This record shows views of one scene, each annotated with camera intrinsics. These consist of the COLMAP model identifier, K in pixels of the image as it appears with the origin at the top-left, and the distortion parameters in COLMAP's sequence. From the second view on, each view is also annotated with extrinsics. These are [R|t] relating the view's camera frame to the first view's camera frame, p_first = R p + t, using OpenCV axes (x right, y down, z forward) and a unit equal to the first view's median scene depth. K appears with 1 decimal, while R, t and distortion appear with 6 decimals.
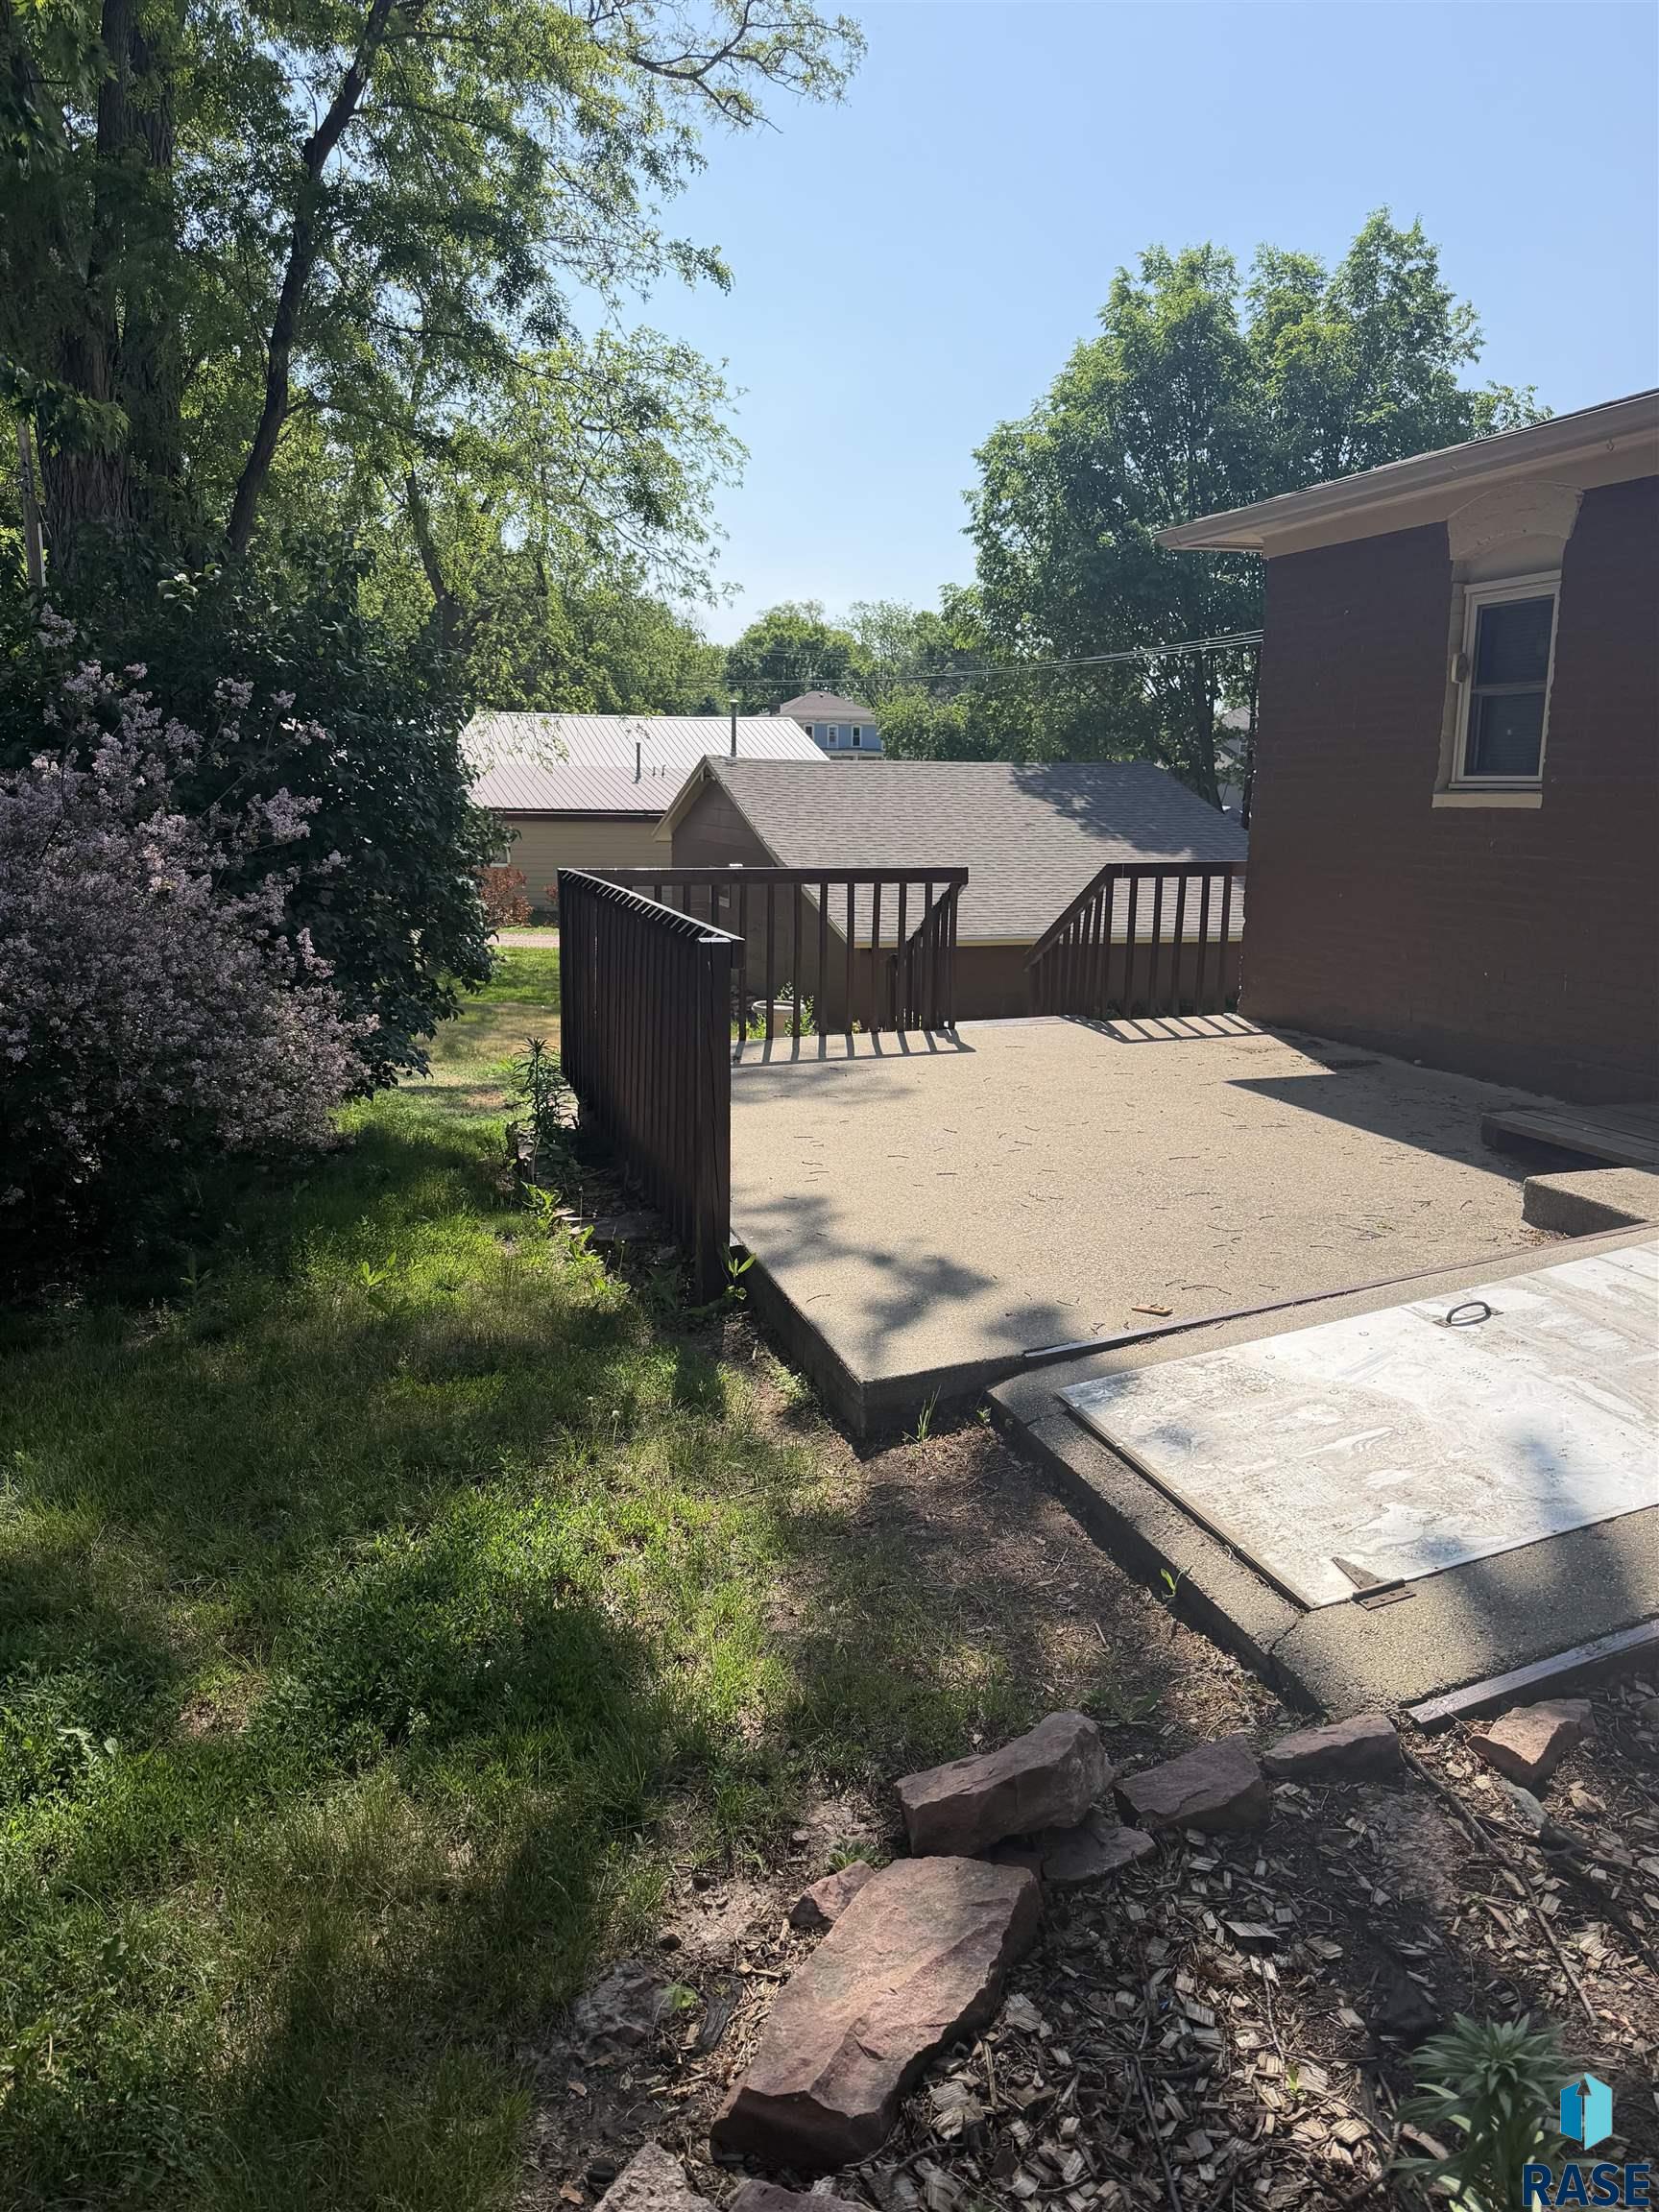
lens RADIAL K [[1598.4, 0, 835.5], [0, 1598.4, 1112.5], [0, 0, 1]] dist [0.059151, -0.077639]
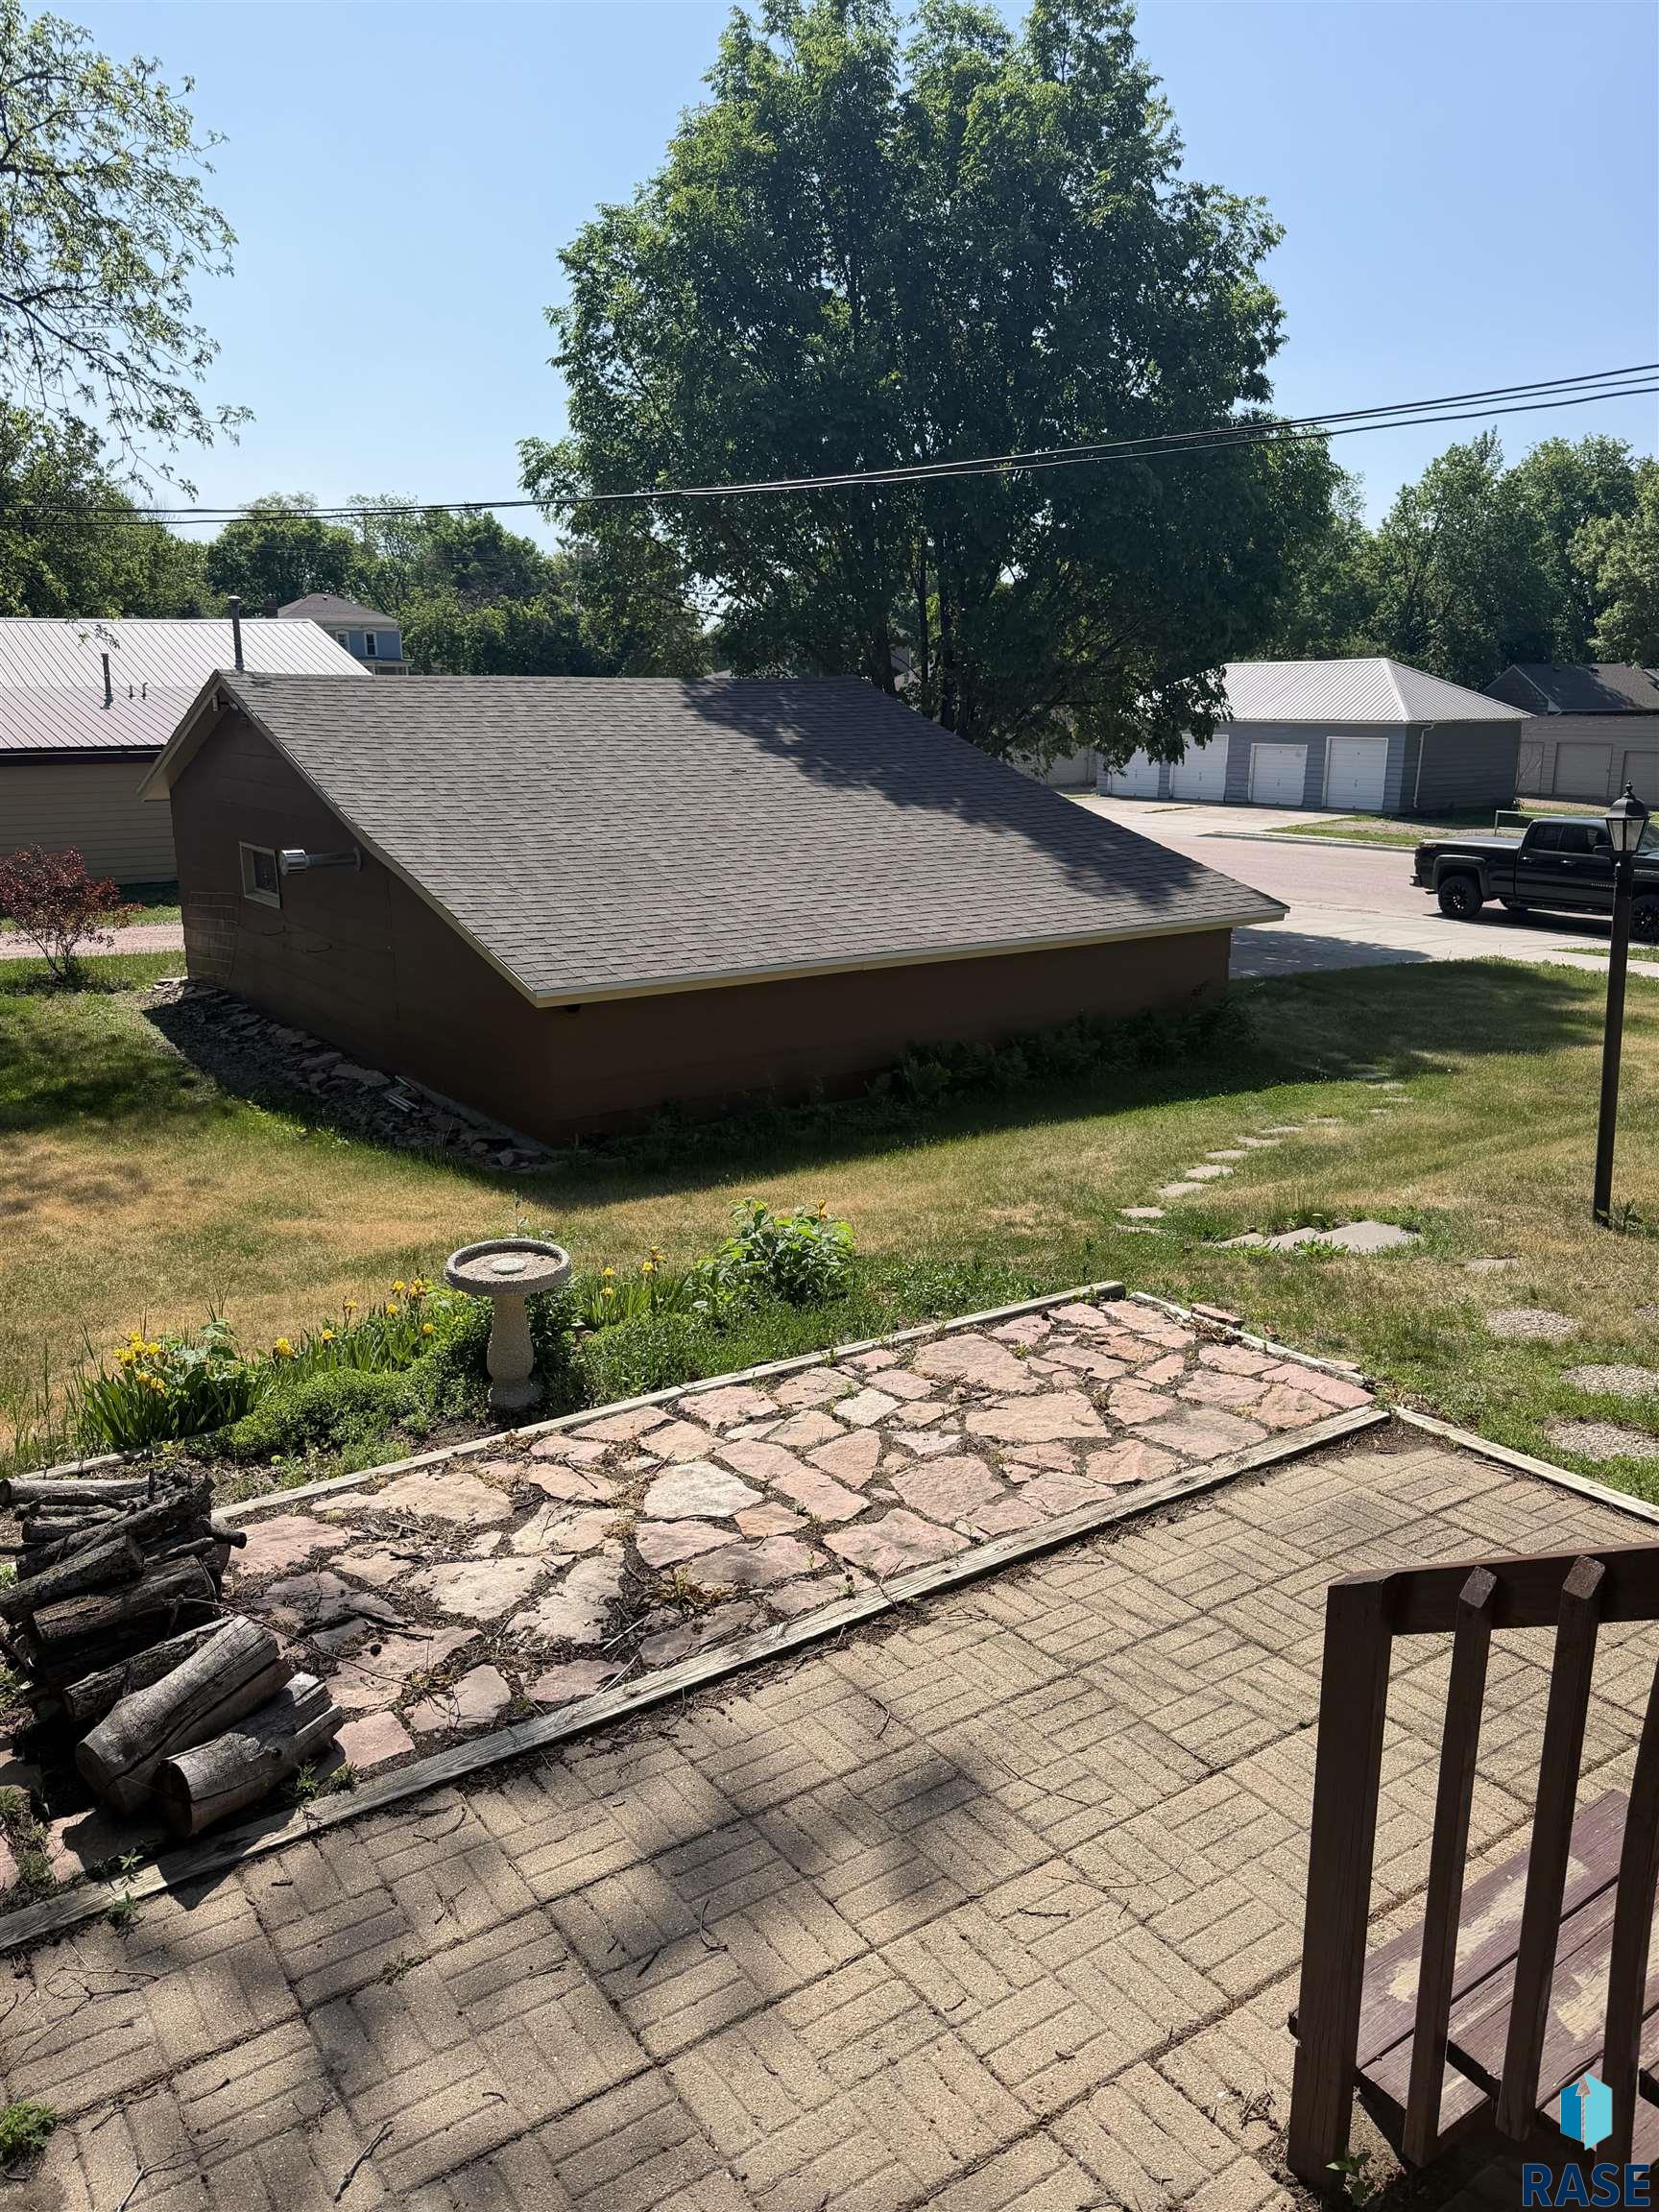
lens RADIAL K [[1635.9, 0, 819.9], [0, 1635.9, 1069.8], [0, 0, 1]] dist [0.046792, -0.007797]
pose [[0.962047, -0.077407, 0.261676, -0.026206], [0.071211, 0.996912, 0.033093, -0.051539], [-0.263429, -0.013203, 0.964588, 0.224984]]
